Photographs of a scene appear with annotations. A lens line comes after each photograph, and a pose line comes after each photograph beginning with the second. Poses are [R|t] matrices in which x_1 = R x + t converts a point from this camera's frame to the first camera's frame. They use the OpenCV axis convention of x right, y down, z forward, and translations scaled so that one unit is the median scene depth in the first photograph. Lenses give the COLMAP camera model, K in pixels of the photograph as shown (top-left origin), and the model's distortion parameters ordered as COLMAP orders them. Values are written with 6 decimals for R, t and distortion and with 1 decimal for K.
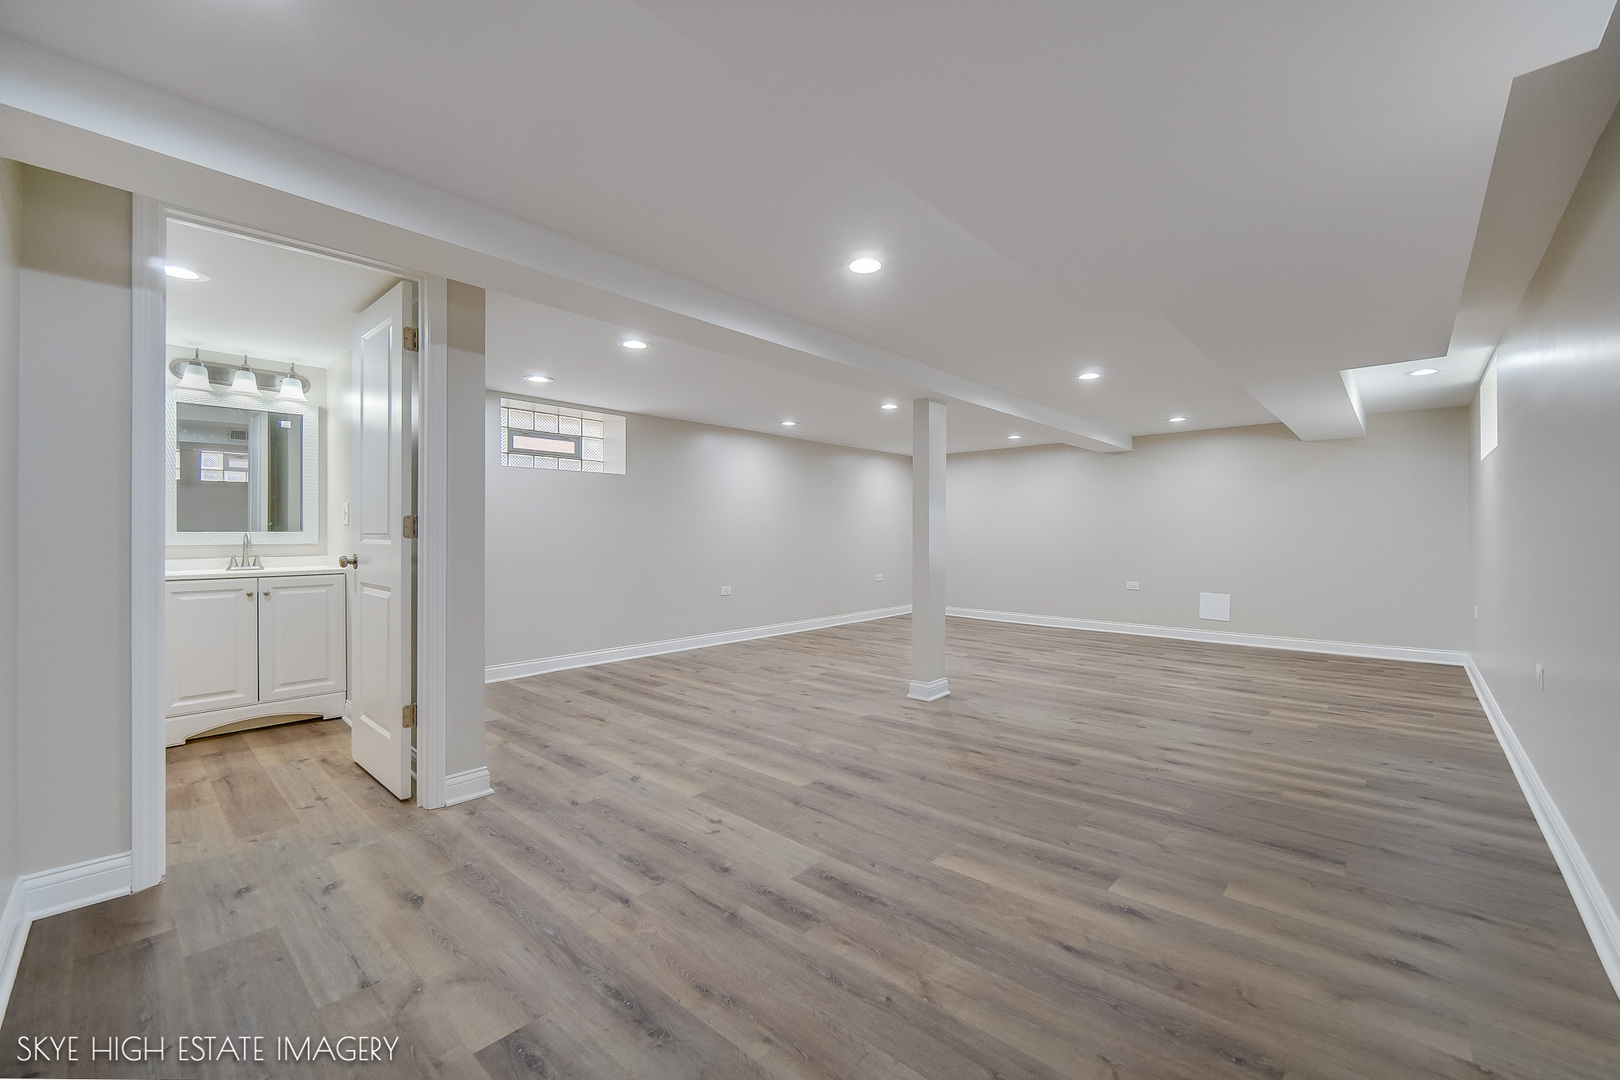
lens RADIAL K [[651.9, 0, 817.2], [0, 651.9, 539.5], [0, 0, 1]] dist [-0.013665, -0.000188]
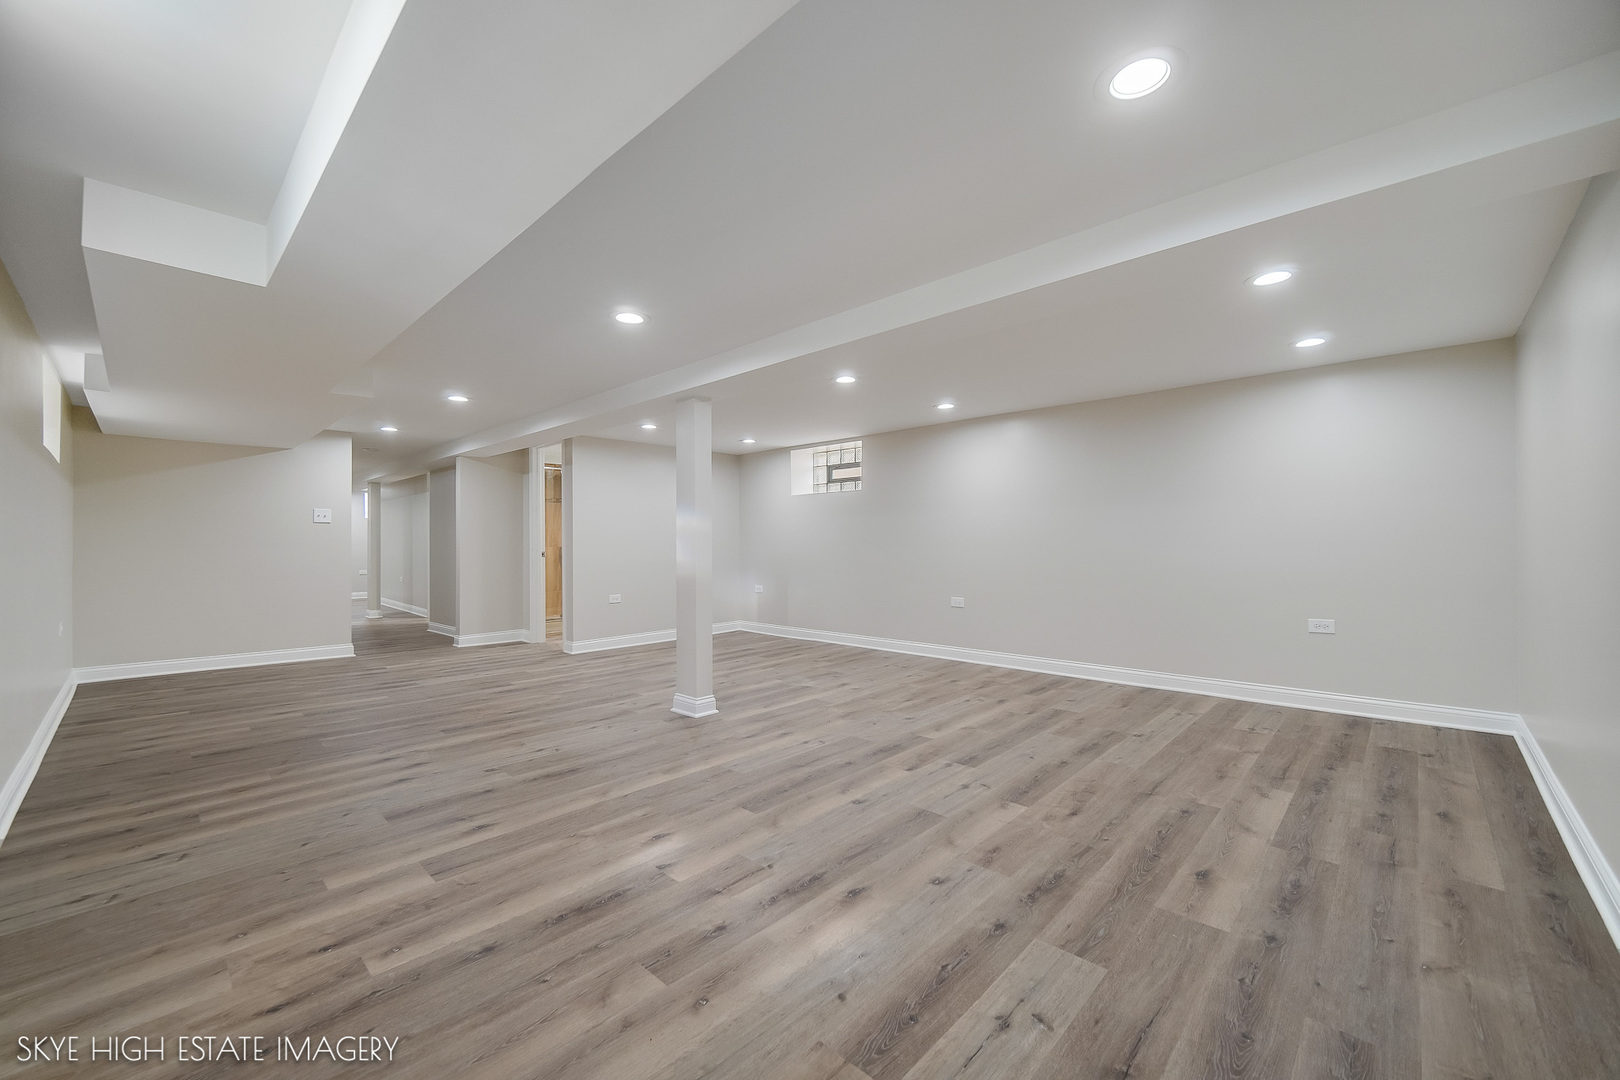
lens RADIAL K [[651.9, 0, 817.1], [0, 651.9, 543.1], [0, 0, 1]] dist [-0.013665, -0.000188]
pose [[-0.025675, -0.007356, -0.999643, 1.216266], [0.002405, 0.999970, -0.007420, 0.006604], [0.999667, -0.002594, -0.025657, 1.327804]]
